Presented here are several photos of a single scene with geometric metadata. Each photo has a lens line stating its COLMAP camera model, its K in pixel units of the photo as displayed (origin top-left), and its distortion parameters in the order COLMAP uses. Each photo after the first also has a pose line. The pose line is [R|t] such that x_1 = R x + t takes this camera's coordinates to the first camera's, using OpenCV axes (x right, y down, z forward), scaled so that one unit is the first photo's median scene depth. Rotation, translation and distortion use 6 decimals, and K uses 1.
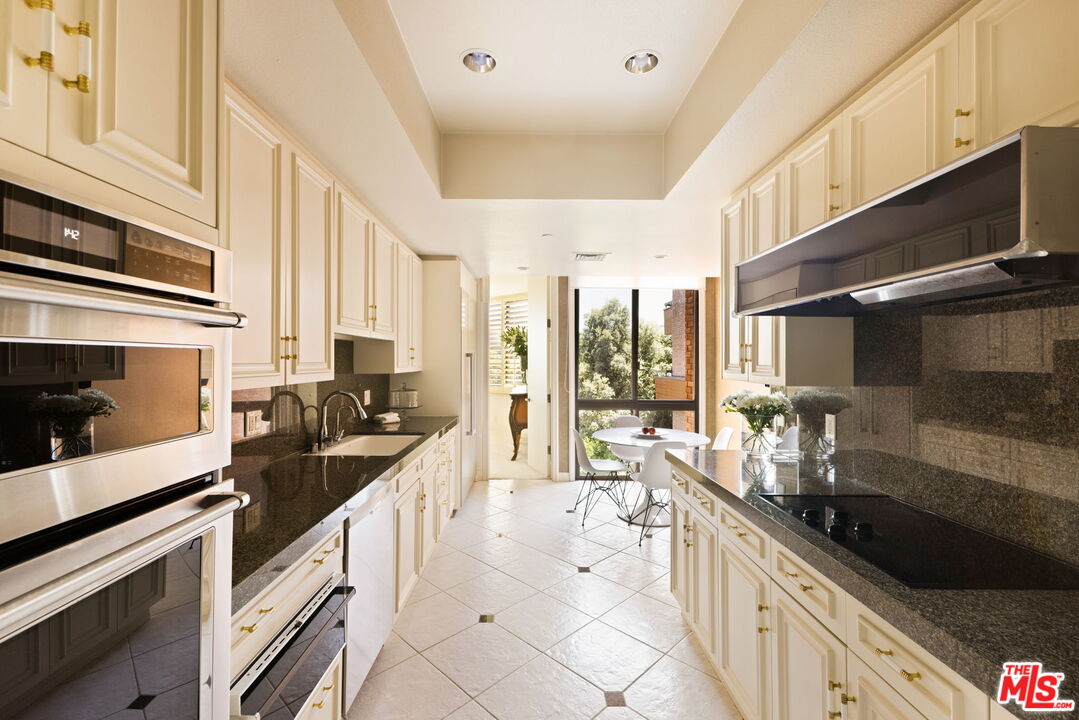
lens RADIAL K [[455.9, 0, 534.5], [0, 455.9, 357.7], [0, 0, 1]] dist [-0.002539, -0.001941]
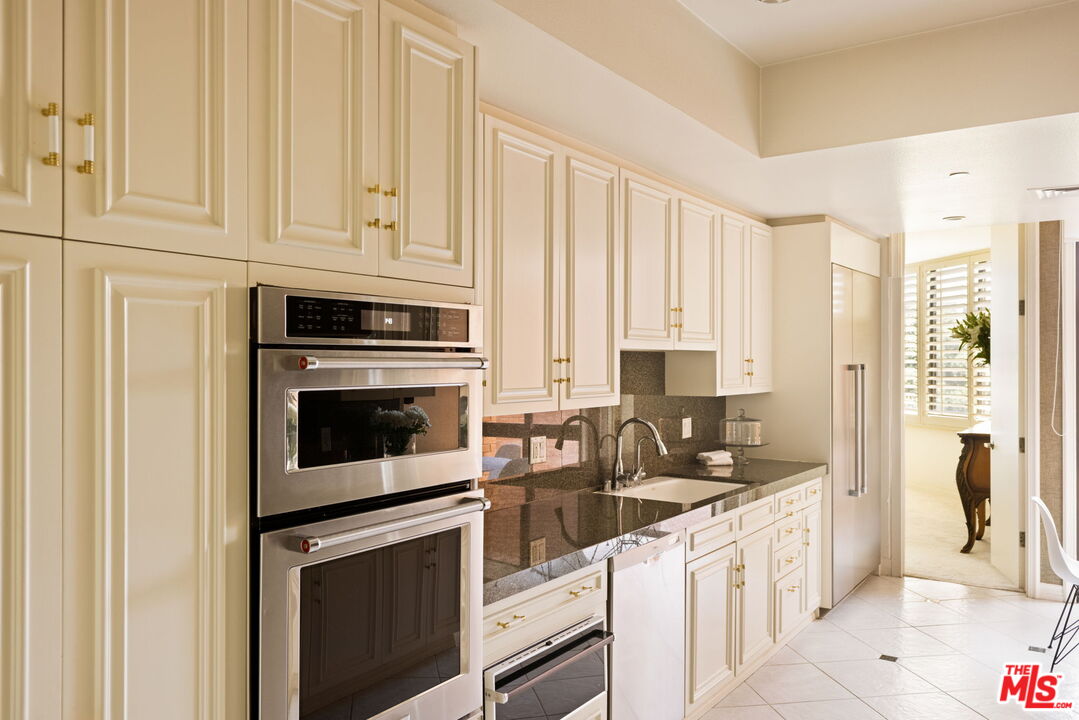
lens RADIAL K [[805.1, 0, 536.2], [0, 805.1, 360.1], [0, 0, 1]] dist [-0.007092, -0.009763]
pose [[0.806697, -0.001862, -0.590962, 0.217039], [0.002703, 0.999996, 0.000539, -0.024446], [0.590959, -0.002032, 0.806699, -0.198687]]
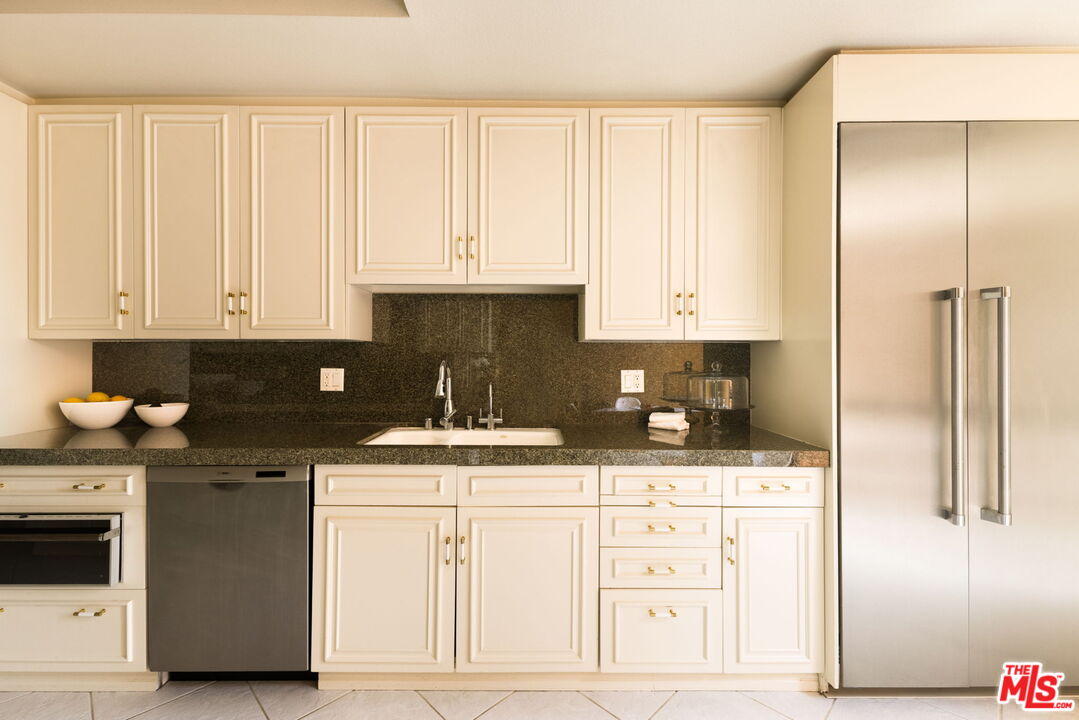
lens RADIAL K [[514.8, 0, 538.9], [0, 514.8, 354.8], [0, 0, 1]] dist [0.017647, 0.000005]
pose [[-0.011560, -0.005661, -0.999917, 0.369985], [0.001944, 0.999982, -0.005684, 0.059340], [0.999931, -0.002010, -0.011549, 0.944946]]
